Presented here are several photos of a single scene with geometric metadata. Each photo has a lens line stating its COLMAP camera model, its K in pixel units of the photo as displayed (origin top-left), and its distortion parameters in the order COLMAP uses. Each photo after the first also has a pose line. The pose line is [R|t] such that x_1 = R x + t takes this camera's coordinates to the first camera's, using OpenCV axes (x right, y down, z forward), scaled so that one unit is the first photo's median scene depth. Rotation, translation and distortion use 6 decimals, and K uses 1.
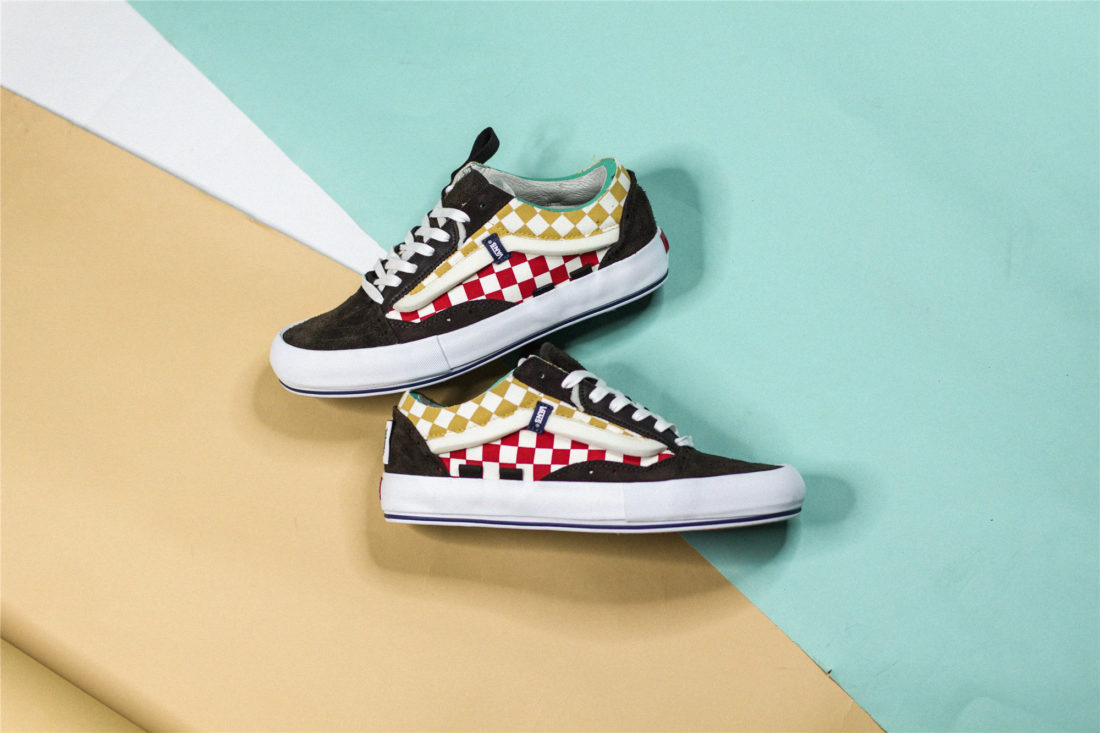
lens RADIAL K [[2663.1, 0, 550.3], [0, 2663.1, 366.6], [0, 0, 1]] dist [-0.191399, 0.000000]
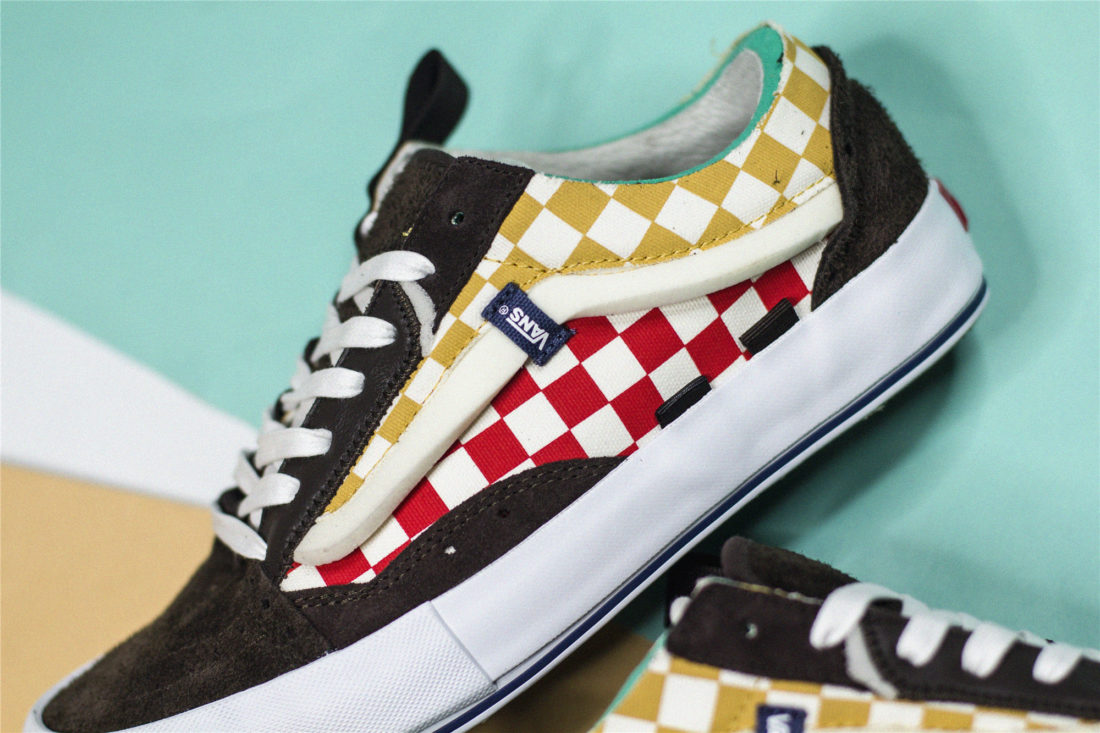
lens RADIAL K [[2663.1, 0, 550.5], [0, 2663.1, 366.2], [0, 0, 1]] dist [-0.191399, 0.000000]
pose [[0.963022, -0.268861, -0.017367, -0.012349], [0.265226, 0.957387, -0.114303, 0.003113], [0.047359, 0.105471, 0.993294, 0.641780]]
